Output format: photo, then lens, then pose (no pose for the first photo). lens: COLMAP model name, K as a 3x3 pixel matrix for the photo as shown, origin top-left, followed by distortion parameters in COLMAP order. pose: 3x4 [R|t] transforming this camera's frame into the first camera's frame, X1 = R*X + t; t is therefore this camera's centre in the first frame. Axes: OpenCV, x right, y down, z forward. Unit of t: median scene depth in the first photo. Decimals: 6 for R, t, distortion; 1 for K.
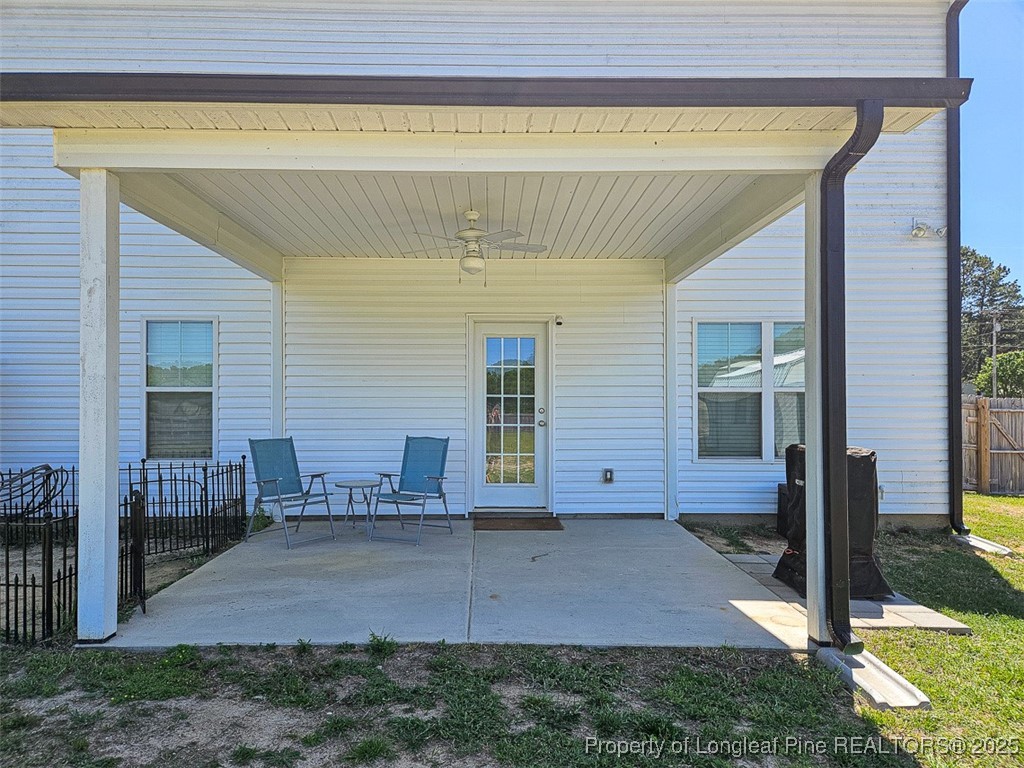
lens RADIAL K [[728.2, 0, 510.0], [0, 728.2, 396.3], [0, 0, 1]] dist [0.000726, -0.000131]
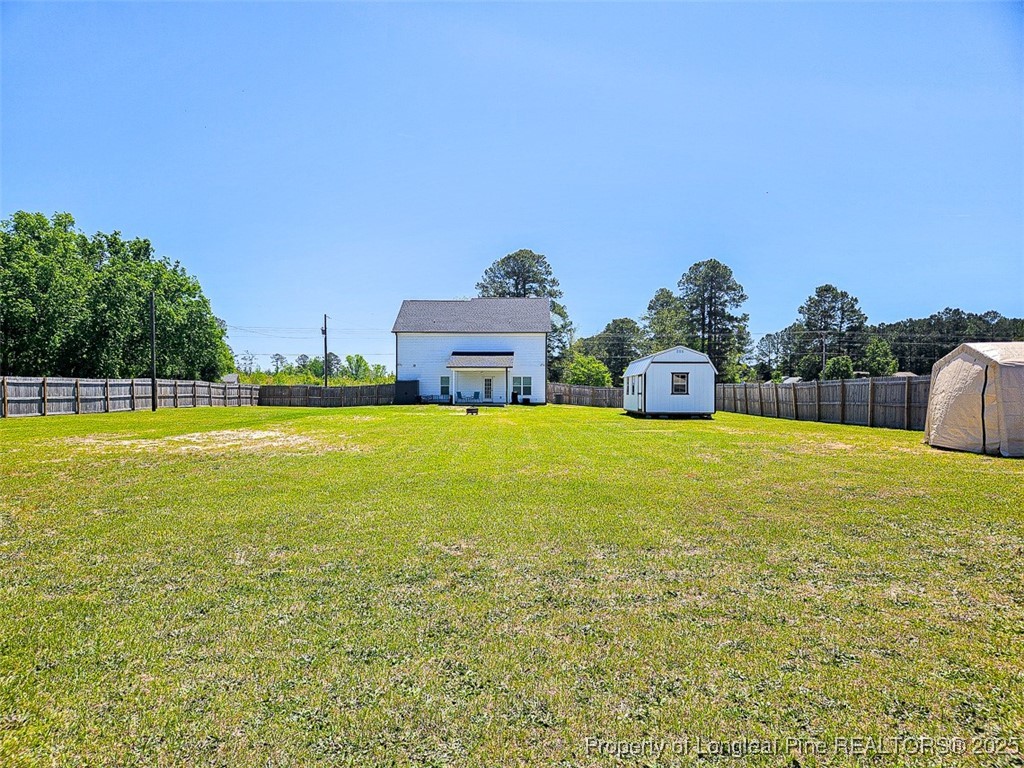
lens RADIAL K [[703.9, 0, 500.9], [0, 703.9, 403.2], [0, 0, 1]] dist [0.000108, -0.001706]
pose [[0.997516, 0.005223, -0.070252, 0.393485], [-0.003012, 0.999498, 0.031538, -0.036276], [0.070381, -0.031248, 0.997031, -3.805486]]
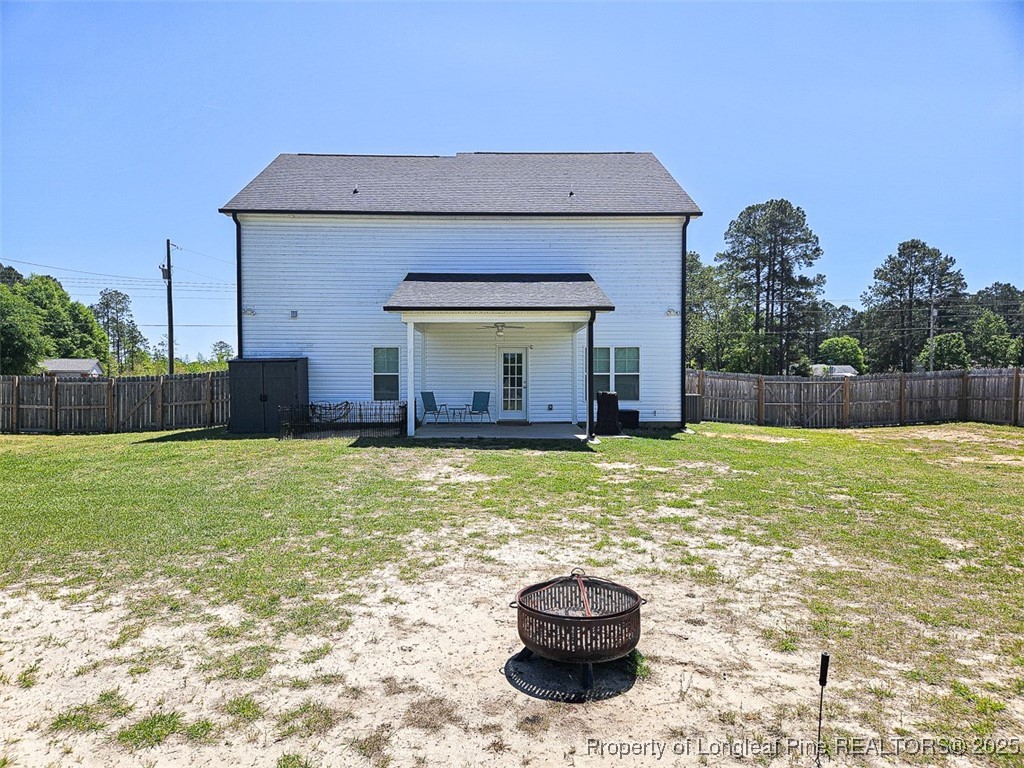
lens RADIAL K [[703.9, 0, 500.9], [0, 703.9, 403.2], [0, 0, 1]] dist [0.000108, -0.001706]
pose [[0.999770, 0.000027, -0.021450, 0.007998], [0.000942, 0.998978, 0.045186, -0.010923], [0.021430, -0.045195, 0.998748, -0.908302]]
